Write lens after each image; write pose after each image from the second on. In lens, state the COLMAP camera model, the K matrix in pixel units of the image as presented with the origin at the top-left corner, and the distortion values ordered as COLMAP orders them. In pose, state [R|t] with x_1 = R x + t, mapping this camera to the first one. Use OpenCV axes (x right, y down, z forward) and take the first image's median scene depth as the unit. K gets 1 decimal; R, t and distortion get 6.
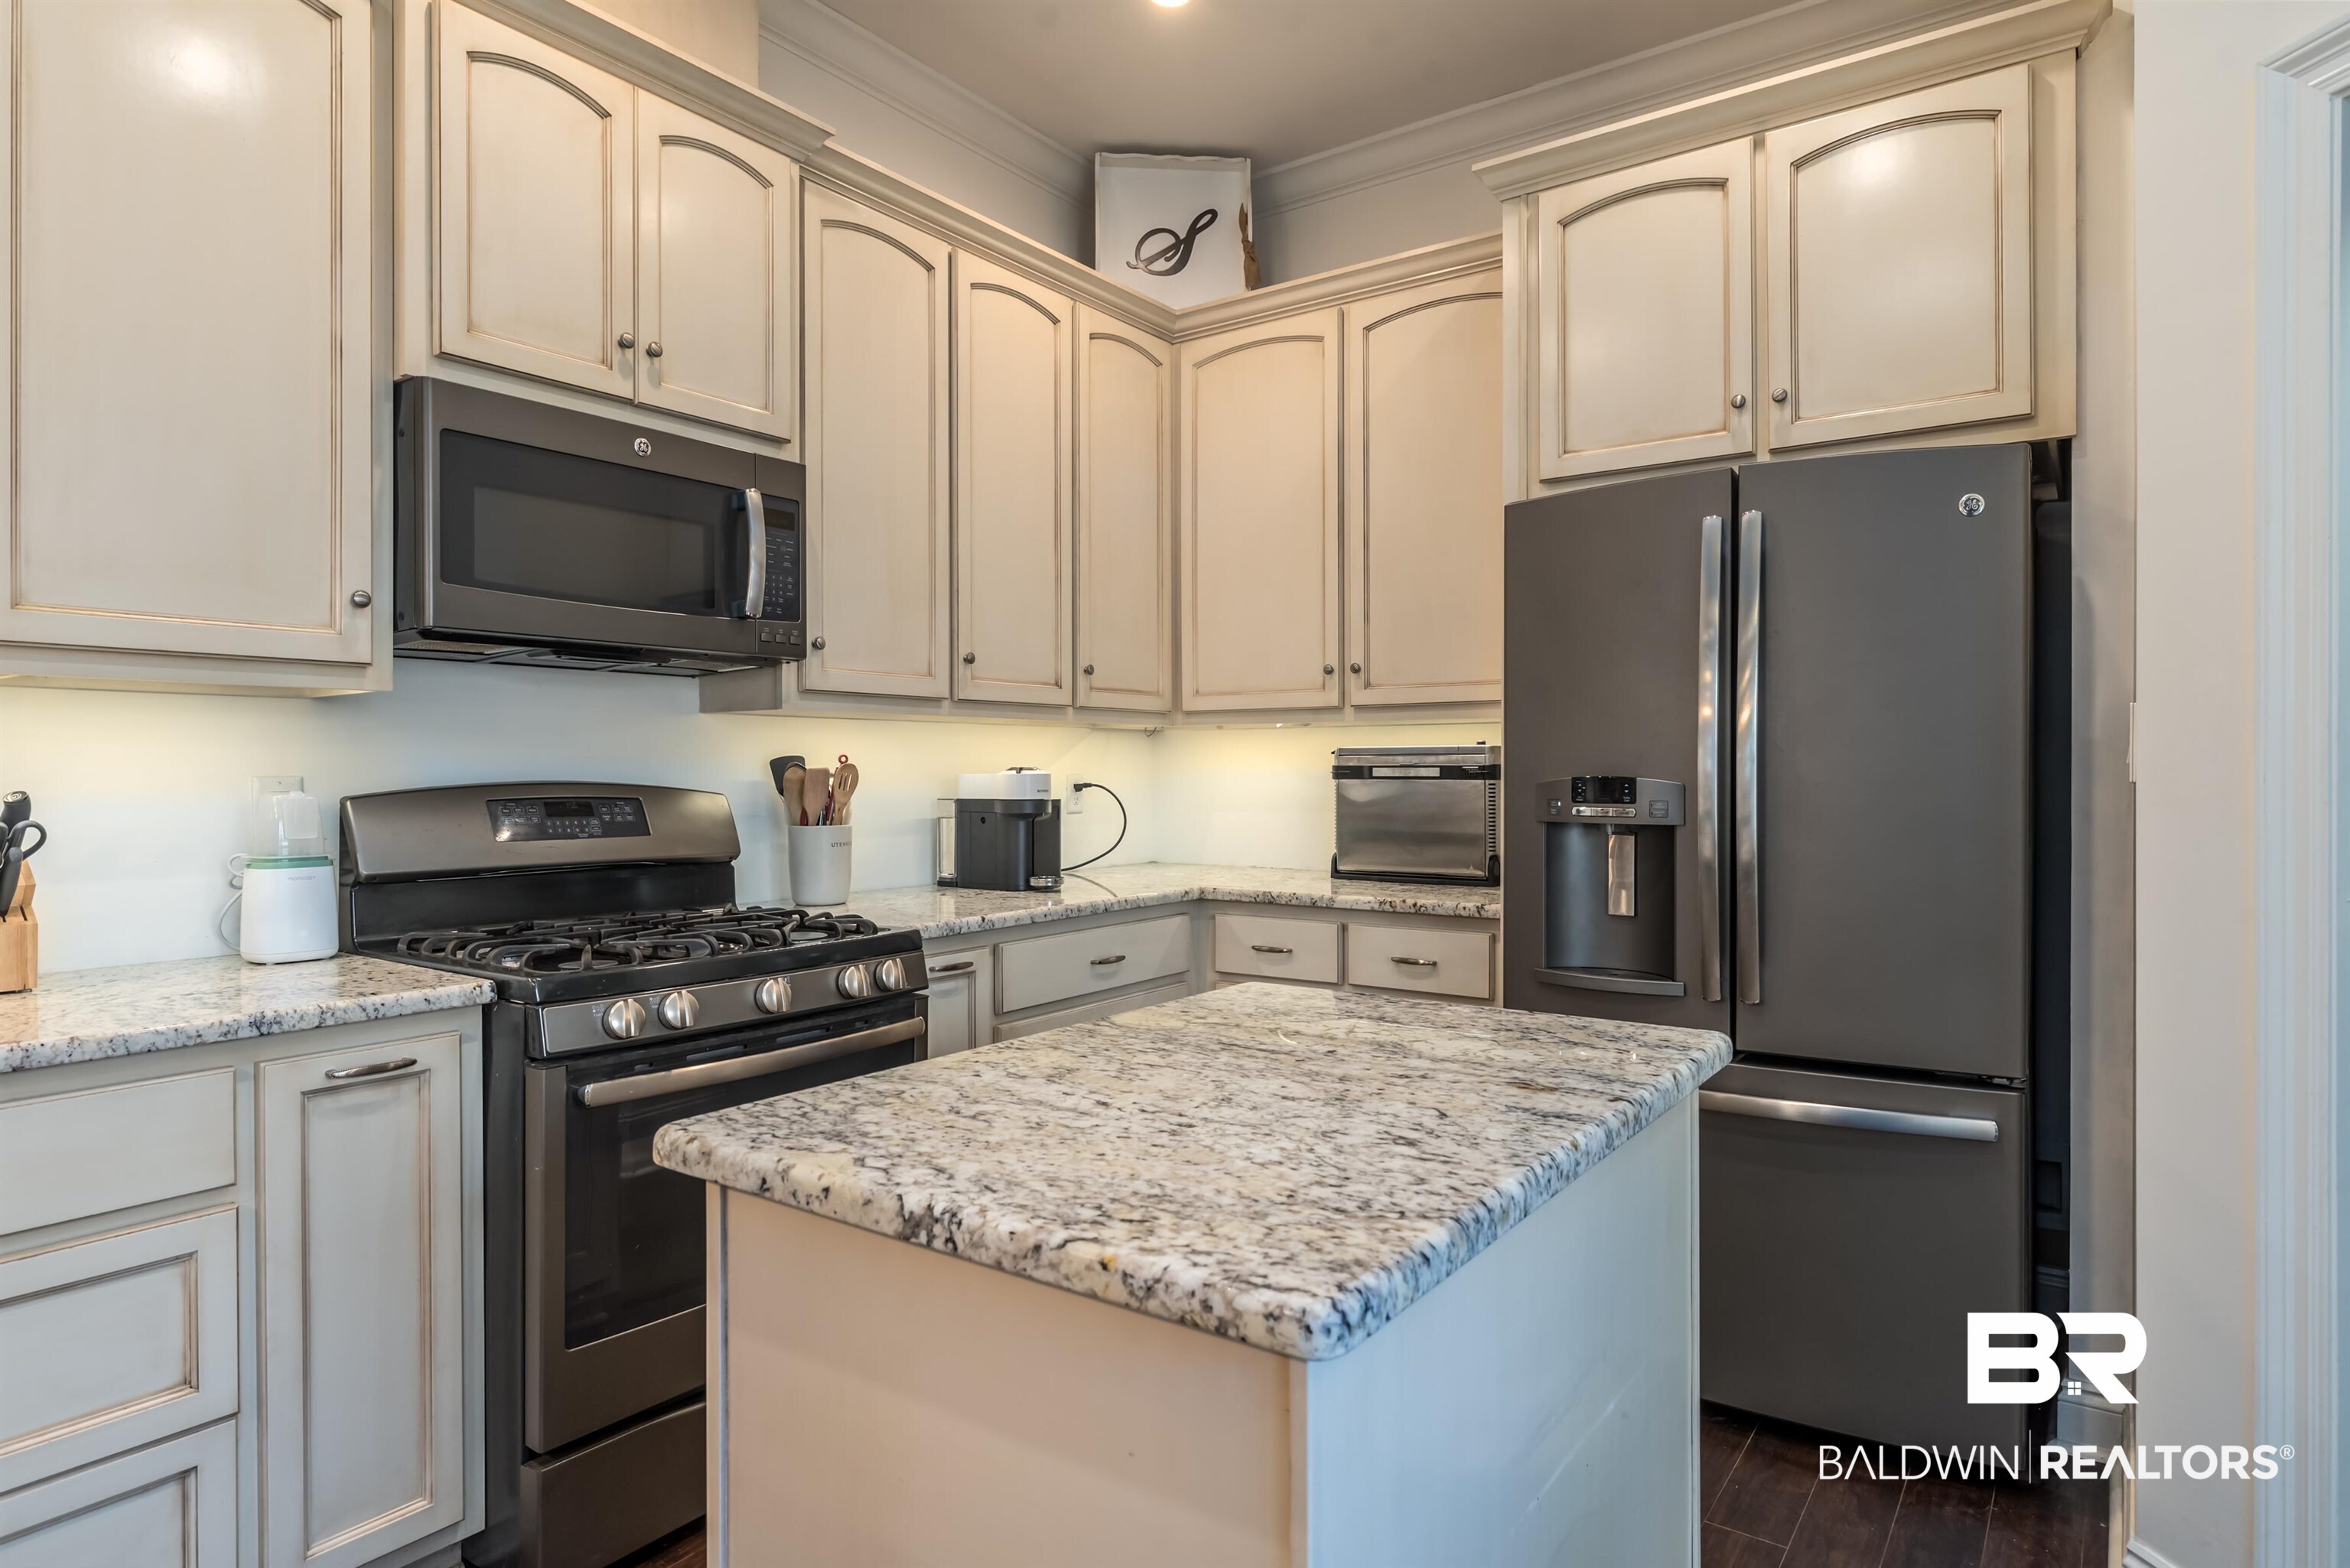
lens RADIAL K [[1312.3, 0, 1164.6], [0, 1312.3, 775.9], [0, 0, 1]] dist [-0.007775, 0.004774]
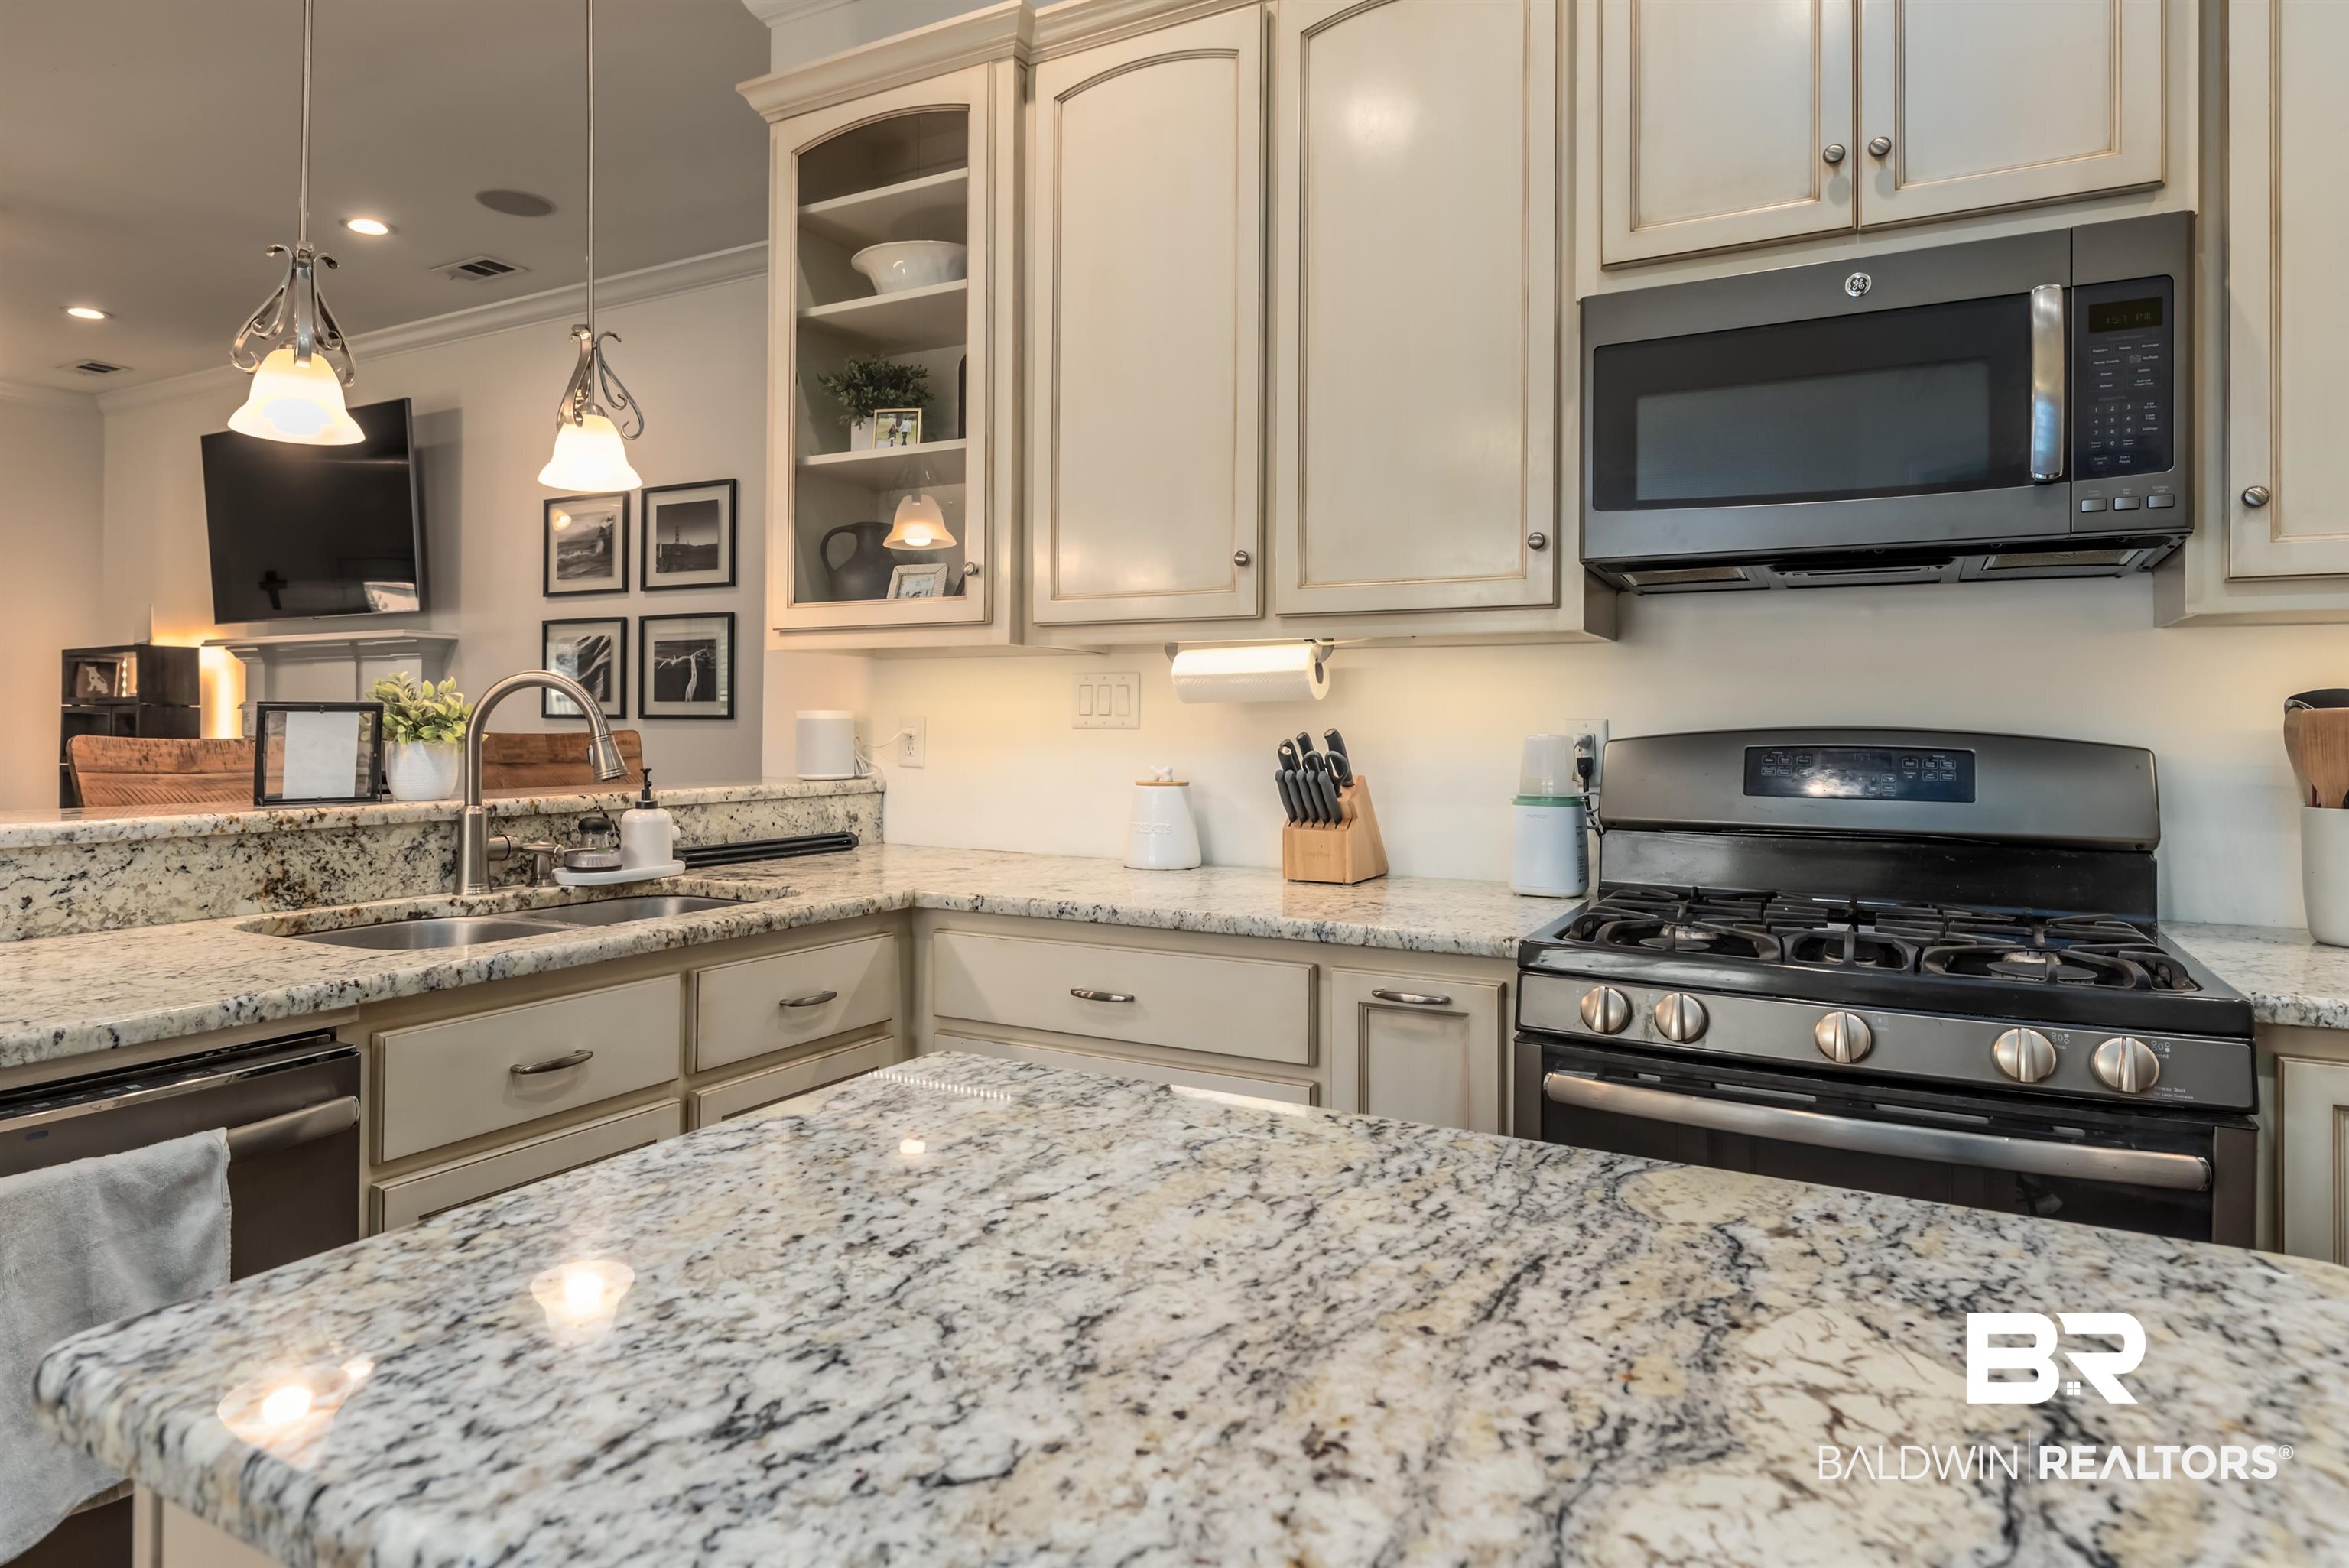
lens RADIAL K [[1311.7, 0, 1077.1], [0, 1311.7, 725.0], [0, 0, 1]] dist [-0.007775, 0.004774]
pose [[0.115637, 0.003715, -0.993285, 0.653194], [-0.009284, 0.999953, 0.002659, 0.012347], [0.993248, 0.008914, 0.115666, 1.015458]]
